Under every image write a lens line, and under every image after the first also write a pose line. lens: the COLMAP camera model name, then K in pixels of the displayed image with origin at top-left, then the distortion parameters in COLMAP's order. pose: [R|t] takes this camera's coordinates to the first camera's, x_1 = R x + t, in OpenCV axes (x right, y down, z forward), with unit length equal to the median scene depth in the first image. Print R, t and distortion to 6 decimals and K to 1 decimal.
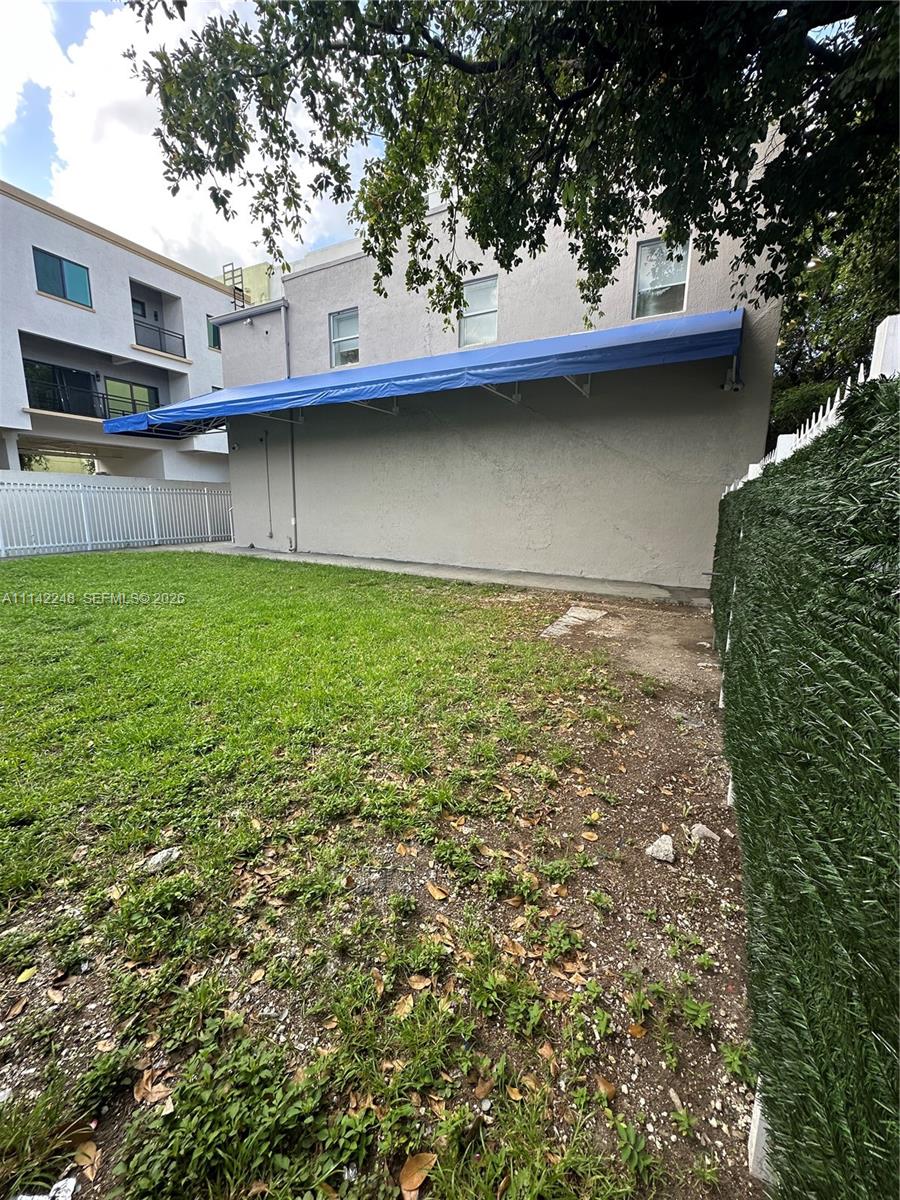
lens RADIAL K [[479.4, 0, 448.2], [0, 479.4, 598.2], [0, 0, 1]] dist [-0.002874, 0.000846]
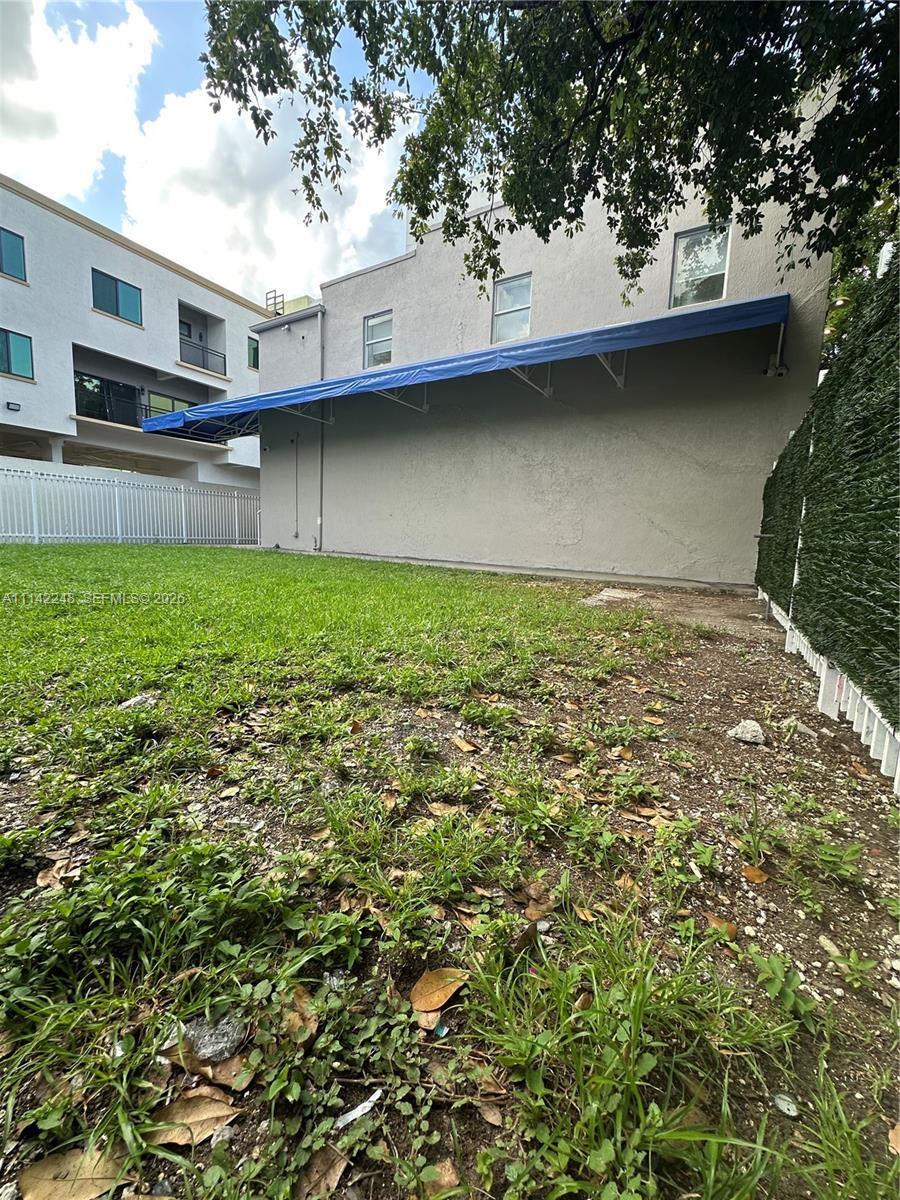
lens RADIAL K [[479.4, 0, 448.5], [0, 479.4, 597.7], [0, 0, 1]] dist [-0.002874, 0.000846]
pose [[0.998474, 0.030384, -0.046110, -0.007127], [-0.033519, 0.997065, -0.068828, 0.135059], [0.043883, 0.070269, 0.996562, 0.061774]]
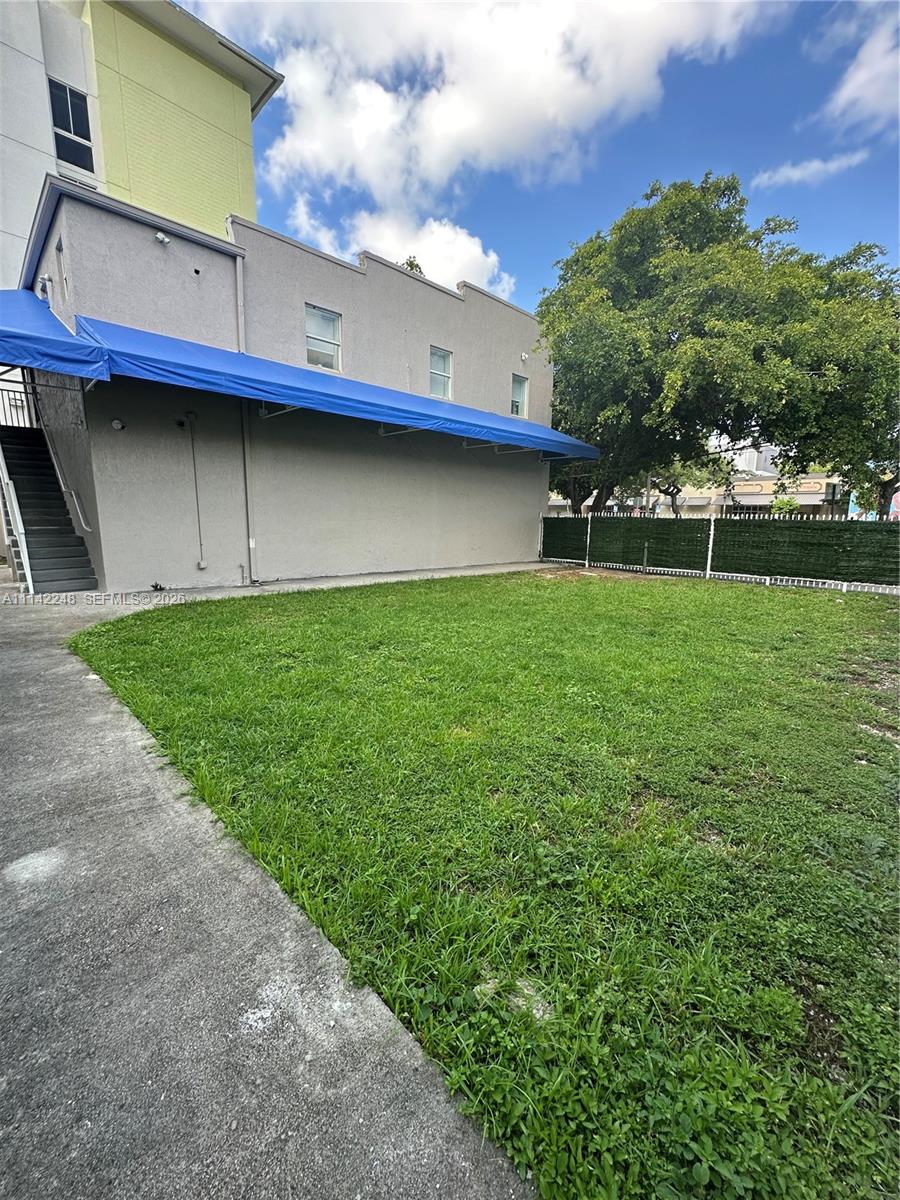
lens RADIAL K [[479.4, 0, 447.3], [0, 479.4, 600.4], [0, 0, 1]] dist [-0.002874, 0.000846]
pose [[0.273021, -0.176923, 0.945599, -2.207510], [0.161155, 0.977464, 0.136356, -0.285894], [-0.948414, 0.115160, 0.295380, 1.123164]]
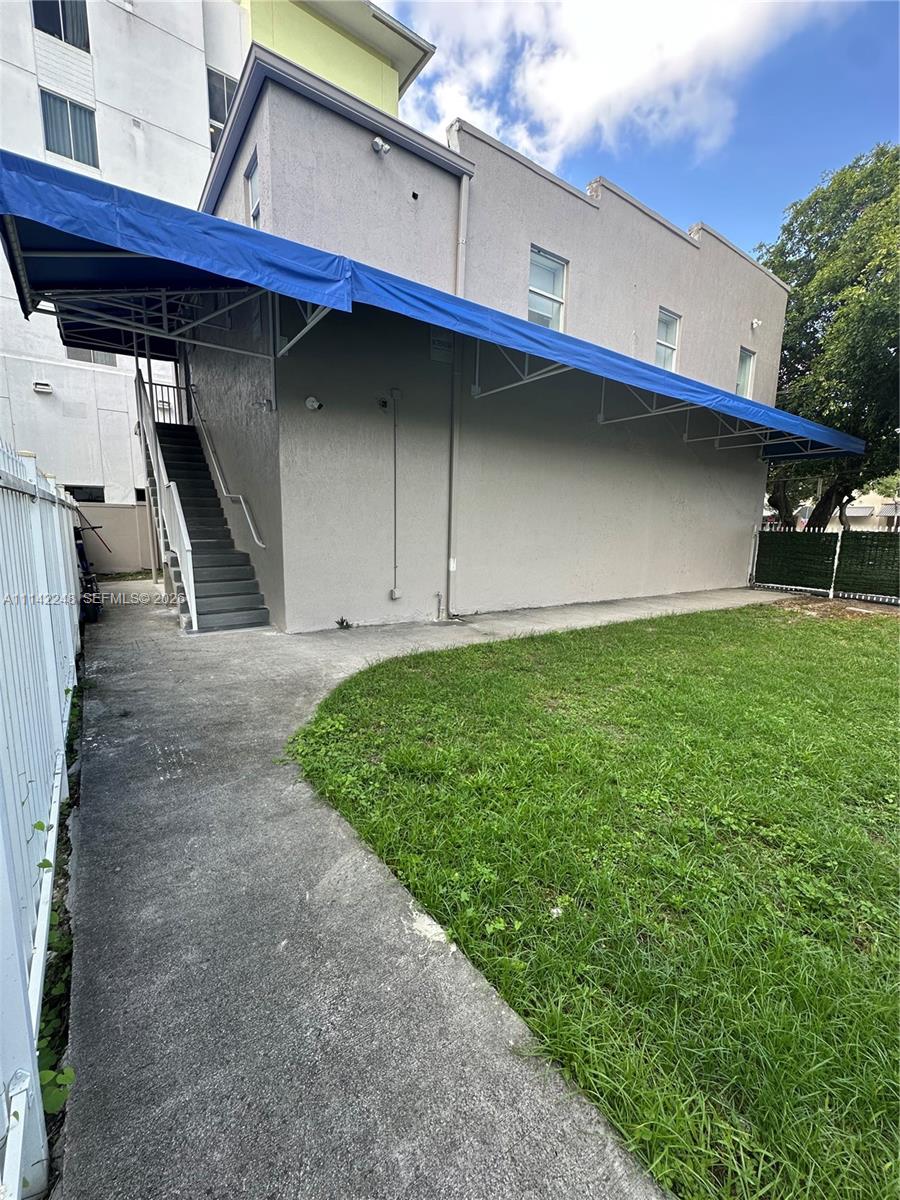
lens RADIAL K [[479.4, 0, 449.2], [0, 479.4, 599.8], [0, 0, 1]] dist [-0.002874, 0.000846]
pose [[0.420737, -0.146495, 0.895276, -1.906715], [0.145161, 0.985031, 0.092963, -0.392802], [-0.895494, 0.090847, 0.435704, 1.726321]]
